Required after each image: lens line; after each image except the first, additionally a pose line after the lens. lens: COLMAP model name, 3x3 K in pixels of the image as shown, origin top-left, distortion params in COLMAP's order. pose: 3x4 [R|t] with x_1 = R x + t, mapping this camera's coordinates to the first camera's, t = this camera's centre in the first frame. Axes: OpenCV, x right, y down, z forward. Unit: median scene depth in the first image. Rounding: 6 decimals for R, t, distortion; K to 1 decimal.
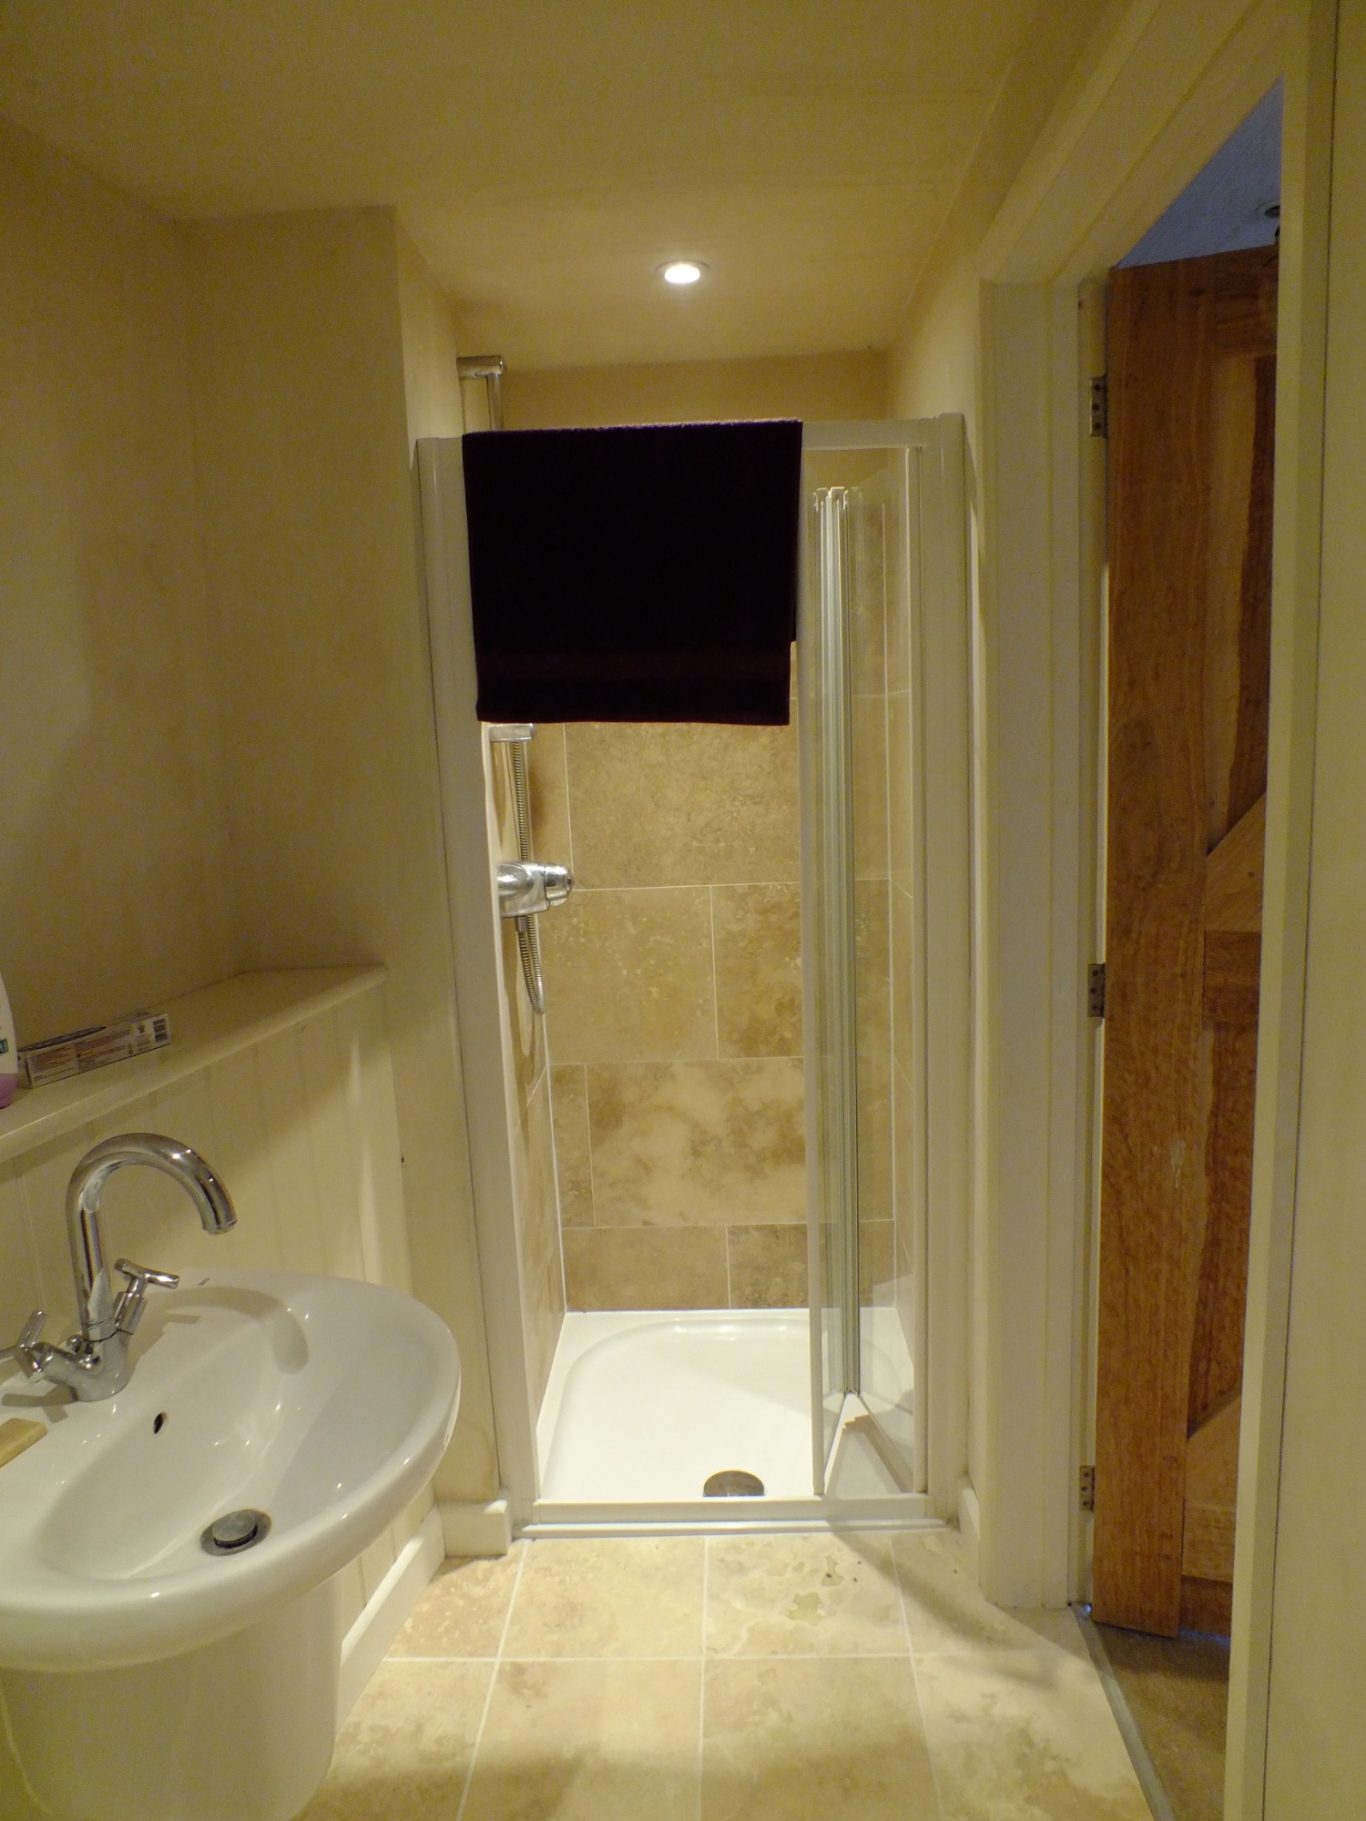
lens RADIAL K [[1158.5, 0, 688.9], [0, 1158.5, 914.3], [0, 0, 1]] dist [-0.054288, 0.020603]
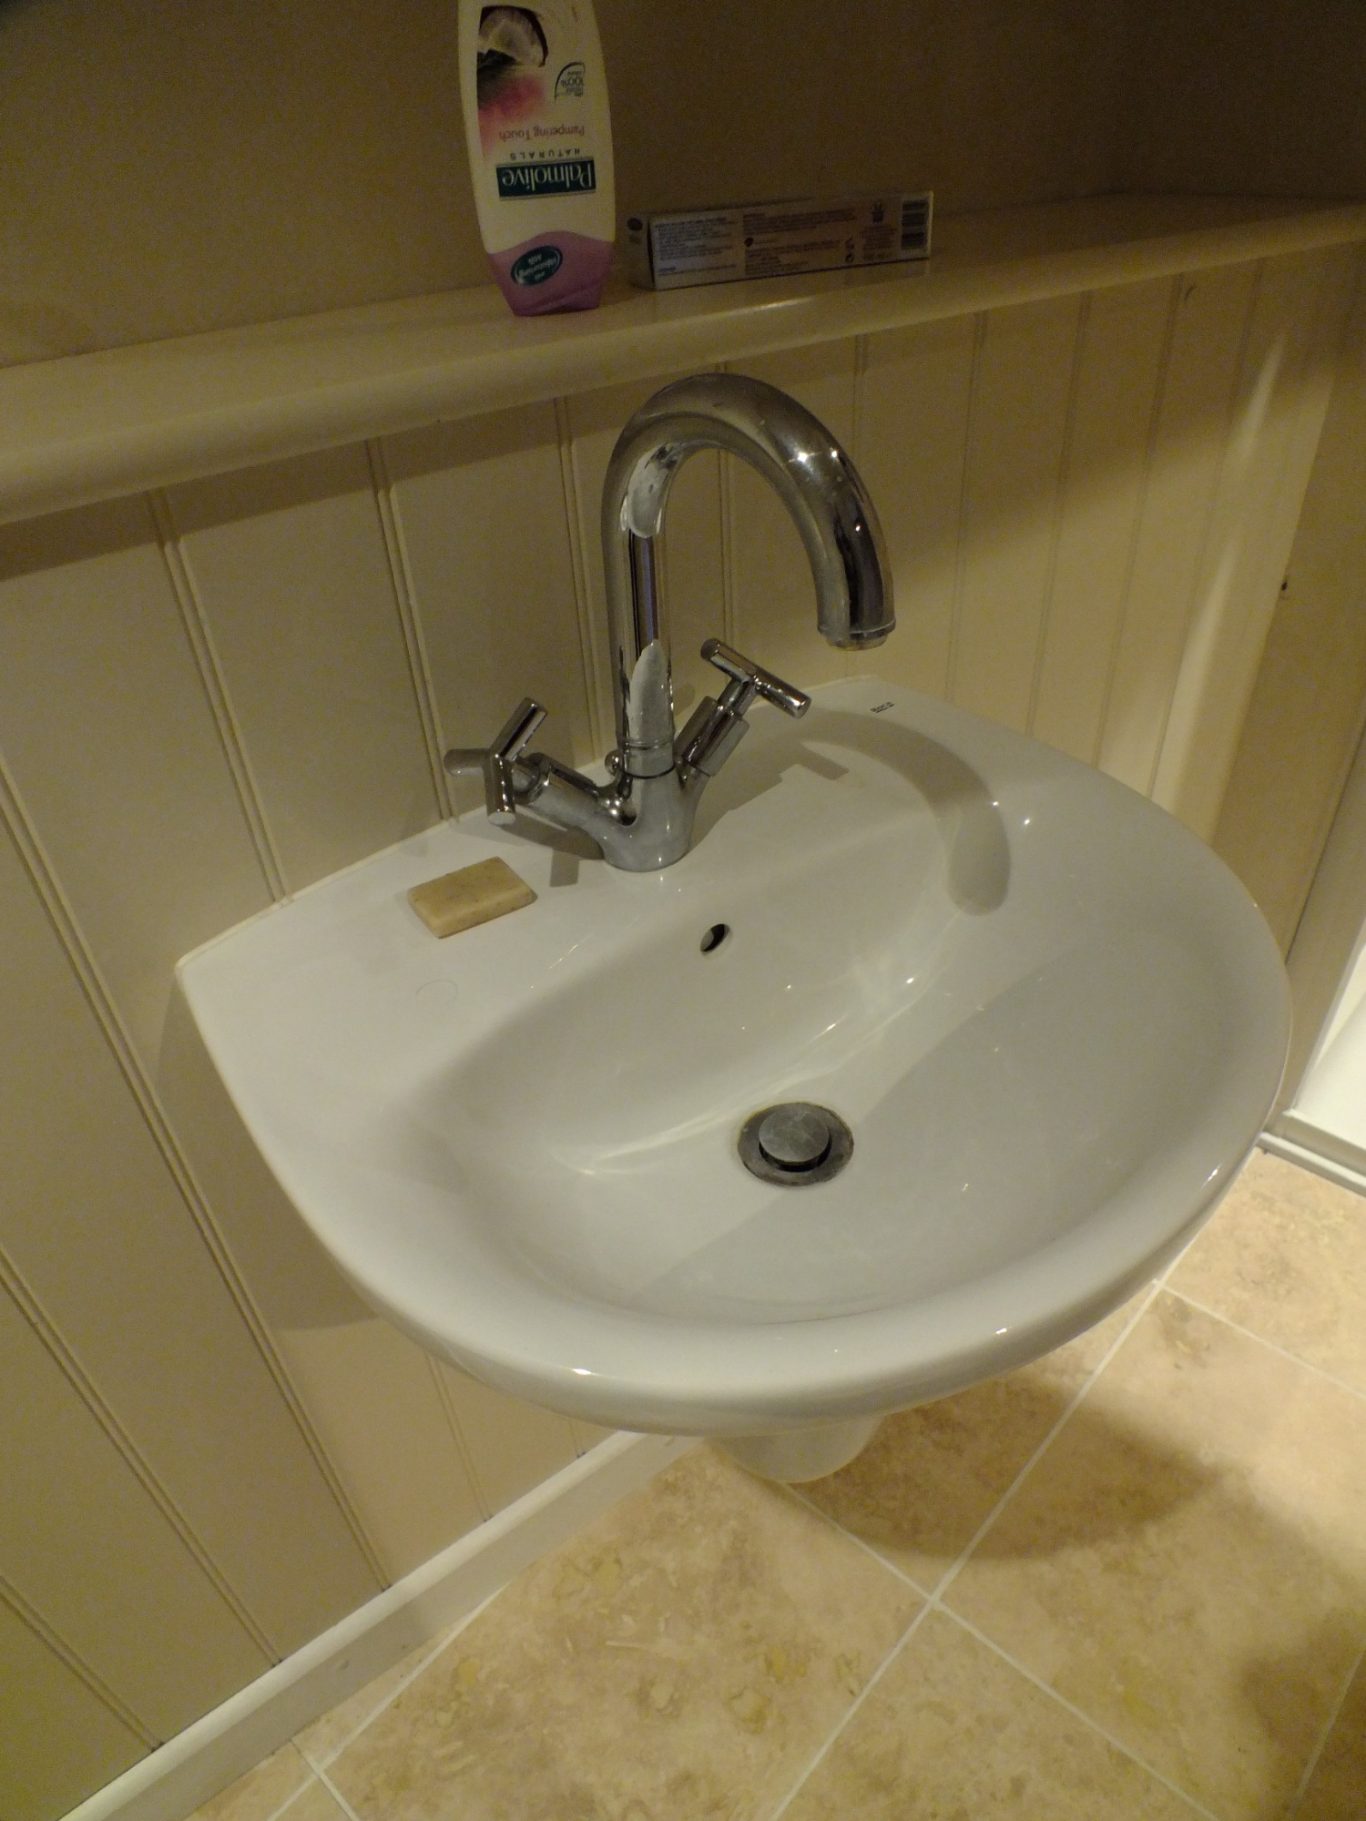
lens RADIAL K [[1158.5, 0, 680.0], [0, 1158.5, 929.2], [0, 0, 1]] dist [-0.054288, 0.020603]
pose [[0.743436, 0.416735, -0.523101, -0.153120], [-0.089703, 0.837205, 0.539483, 0.112164], [0.662764, -0.354147, 0.659790, 0.531436]]
